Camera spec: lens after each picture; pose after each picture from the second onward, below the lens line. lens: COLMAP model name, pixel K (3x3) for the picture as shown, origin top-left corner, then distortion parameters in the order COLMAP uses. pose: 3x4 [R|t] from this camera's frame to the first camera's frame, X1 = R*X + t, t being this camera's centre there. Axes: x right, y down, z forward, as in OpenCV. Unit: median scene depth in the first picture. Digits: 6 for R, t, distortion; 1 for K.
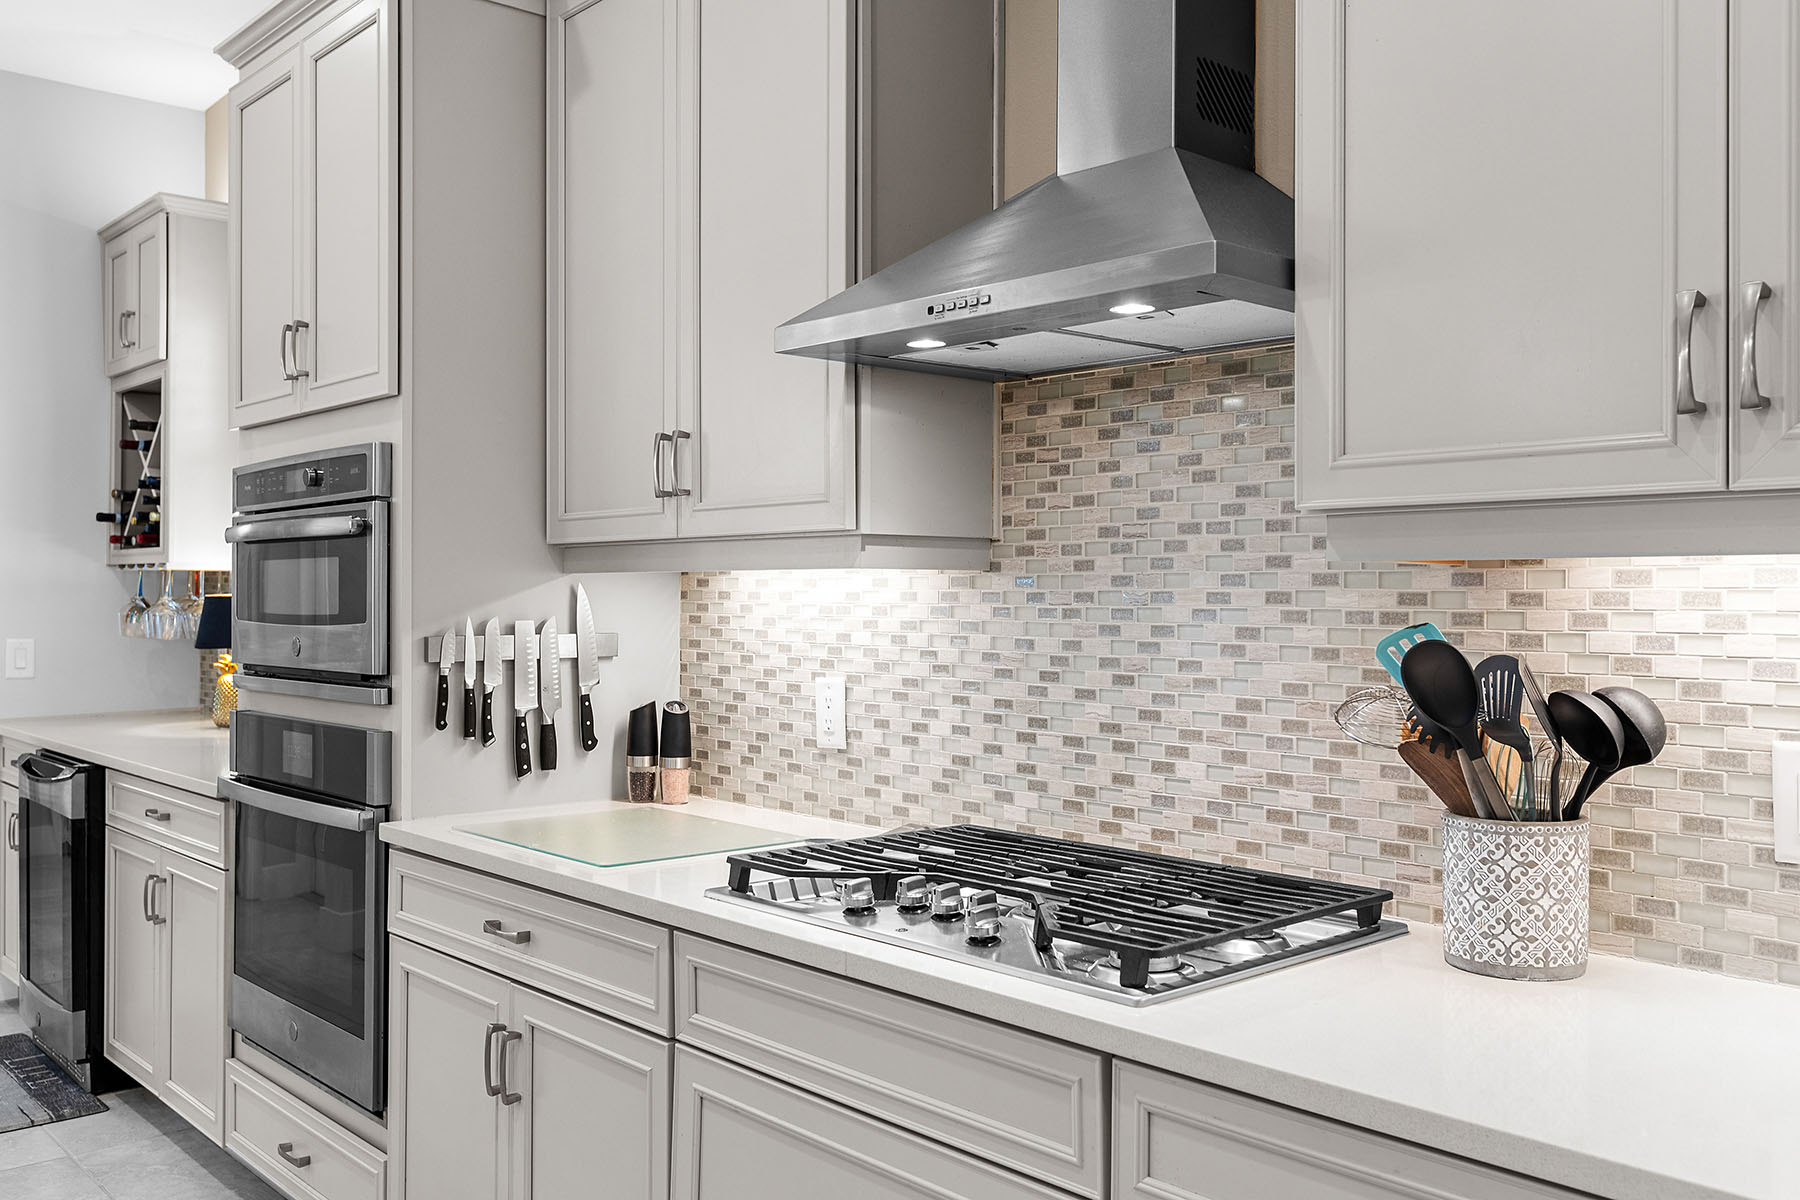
lens RADIAL K [[1525.5, 0, 932.7], [0, 1525.5, 581.0], [0, 0, 1]] dist [-0.001408, -0.012447]
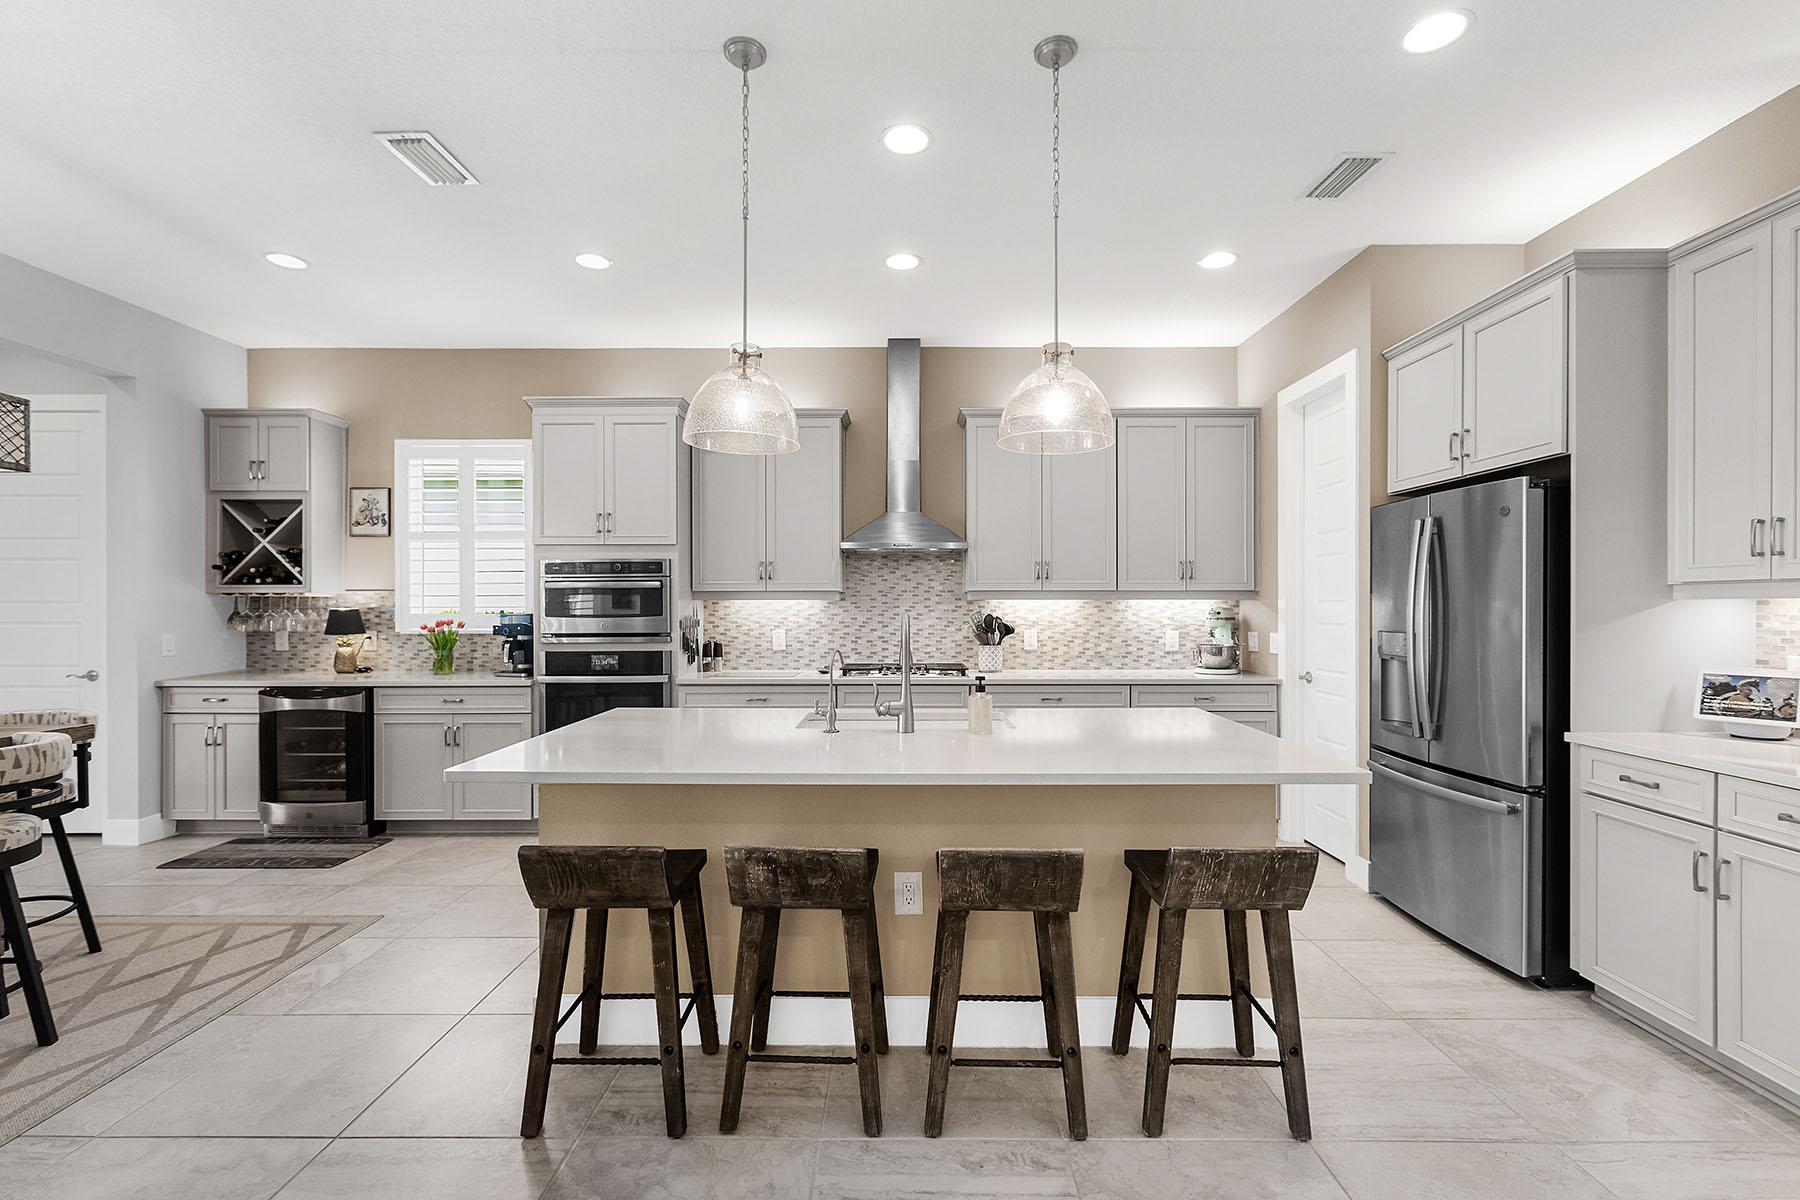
lens RADIAL K [[807.6, 0, 904.7], [0, 807.6, 612.0], [0, 0, 1]] dist [-0.001398, 0.000922]
pose [[0.683485, -0.009649, 0.729901, -1.376008], [-0.002591, 0.999874, 0.015644, -0.010214], [-0.729960, -0.012584, 0.683374, -0.553452]]
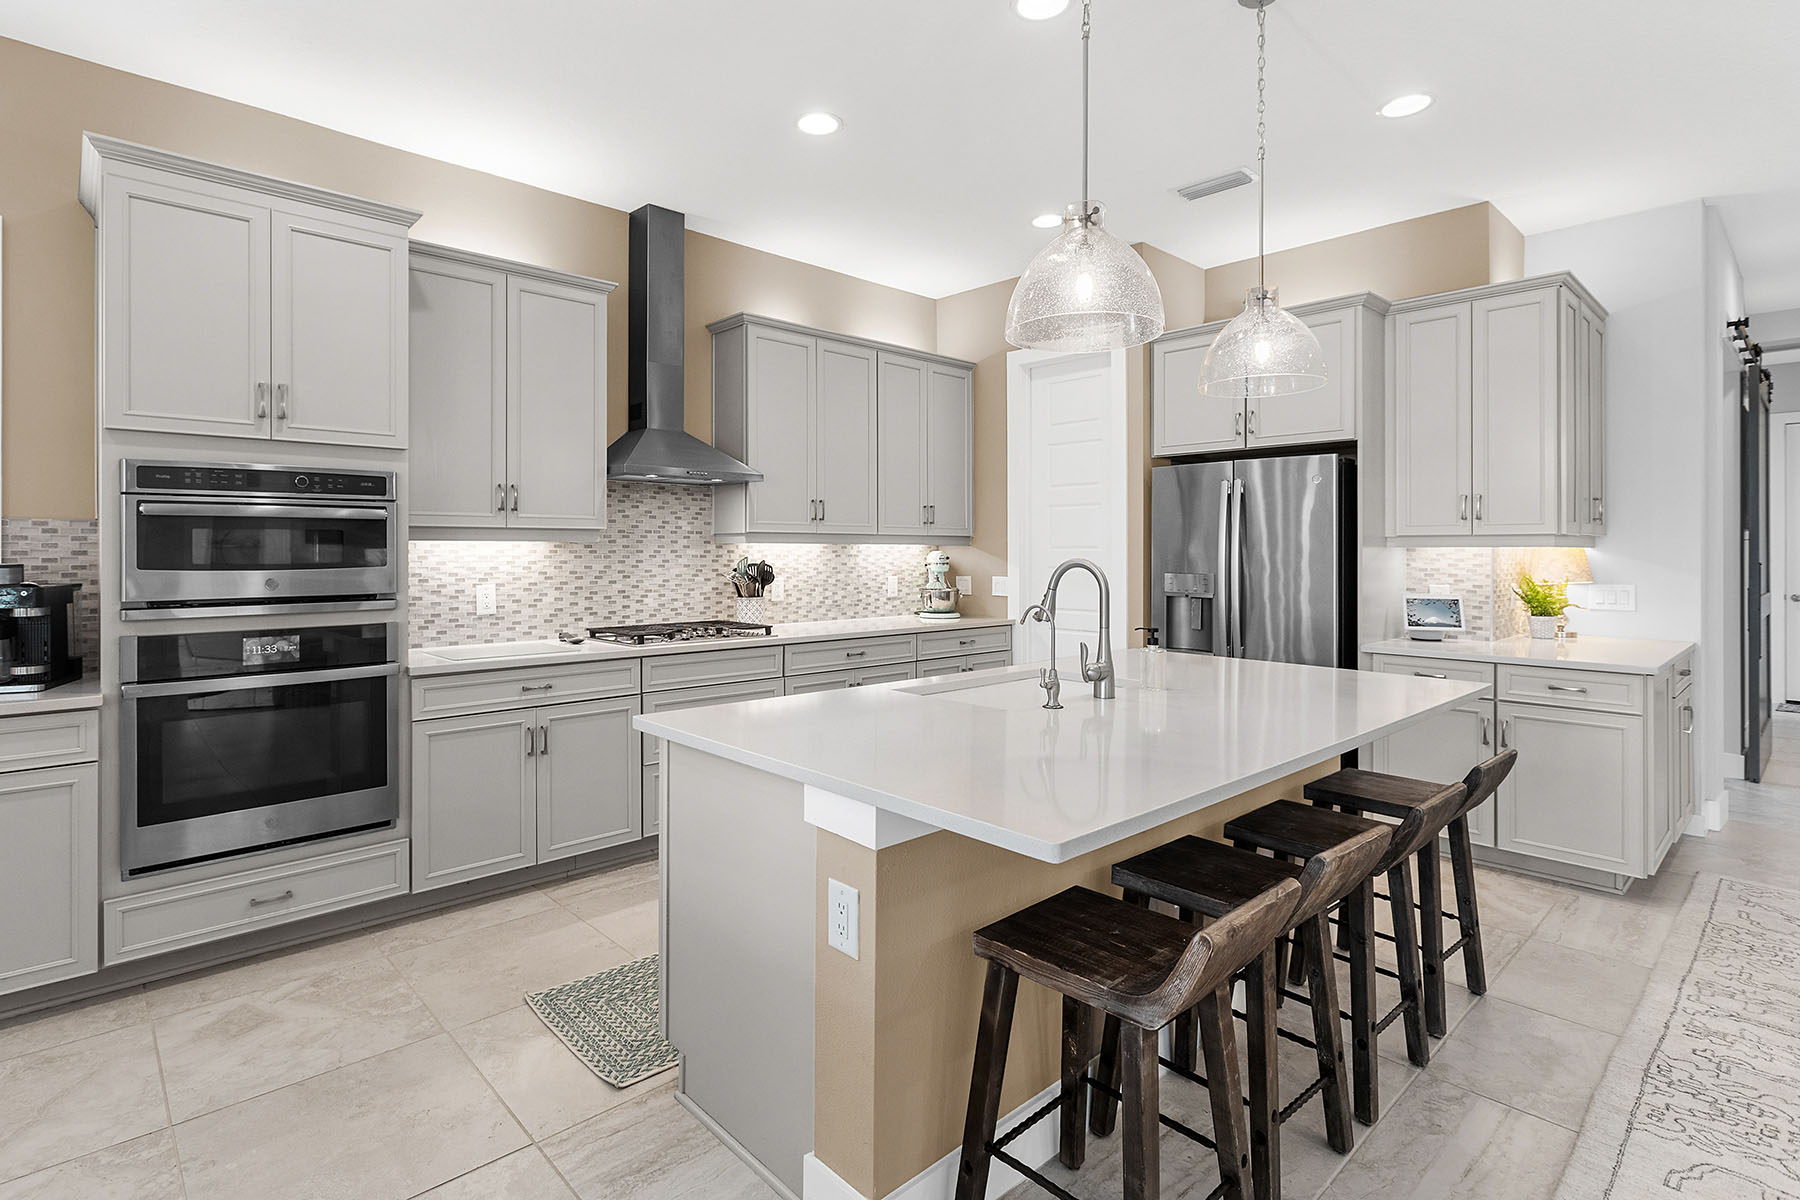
lens RADIAL K [[887.7, 0, 831.5], [0, 887.7, 544.2], [0, 0, 1]] dist [-0.002135, 0.002489]
pose [[0.030544, 0.003225, 0.999528, -1.618684], [-0.010116, 0.999945, -0.002917, -0.003649], [-0.999482, -0.010022, 0.030575, 0.454700]]
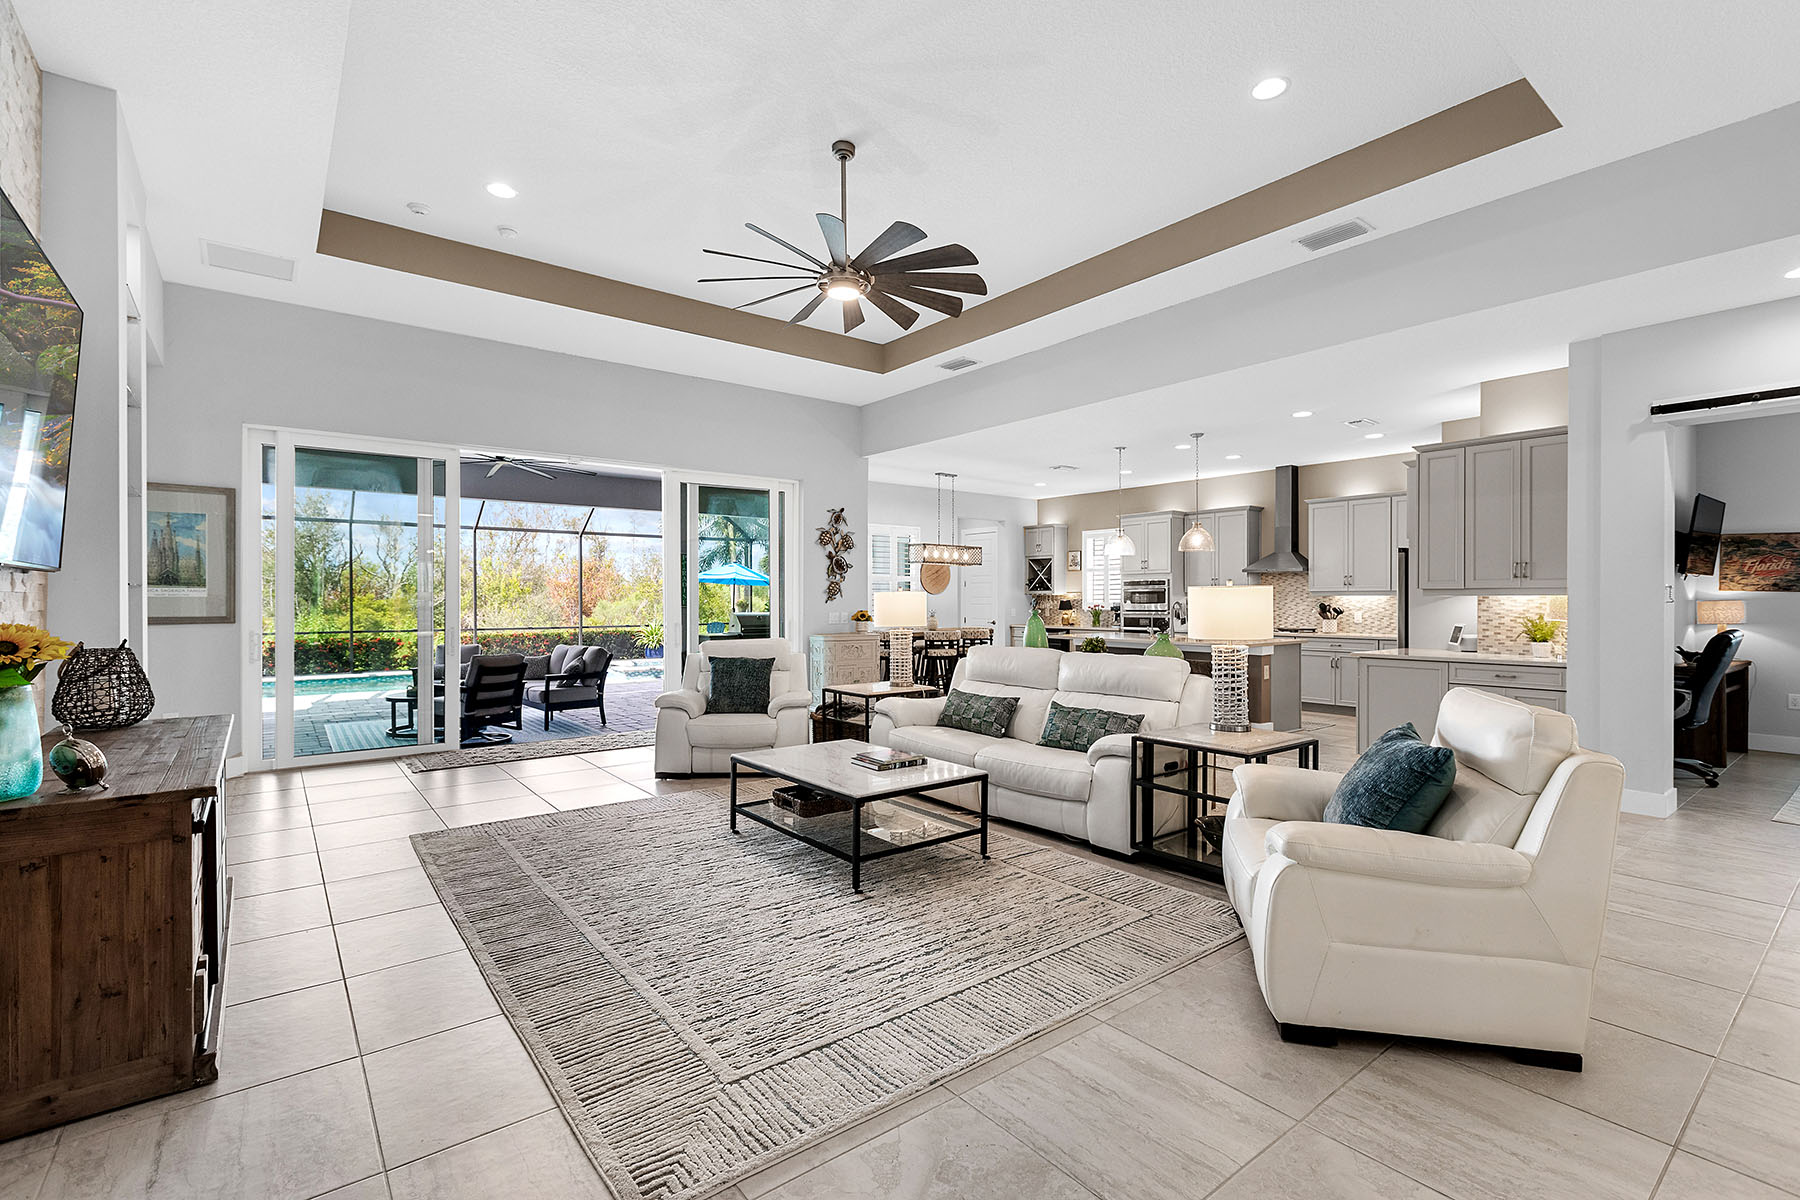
lens RADIAL K [[807.6, 0, 906.4], [0, 807.6, 612.0], [0, 0, 1]] dist [-0.001398, 0.000922]
pose [[0.996041, -0.001437, -0.088888, -1.406911], [0.003507, 0.999726, 0.023137, -0.028337], [0.088830, -0.023357, 0.995773, -3.327877]]
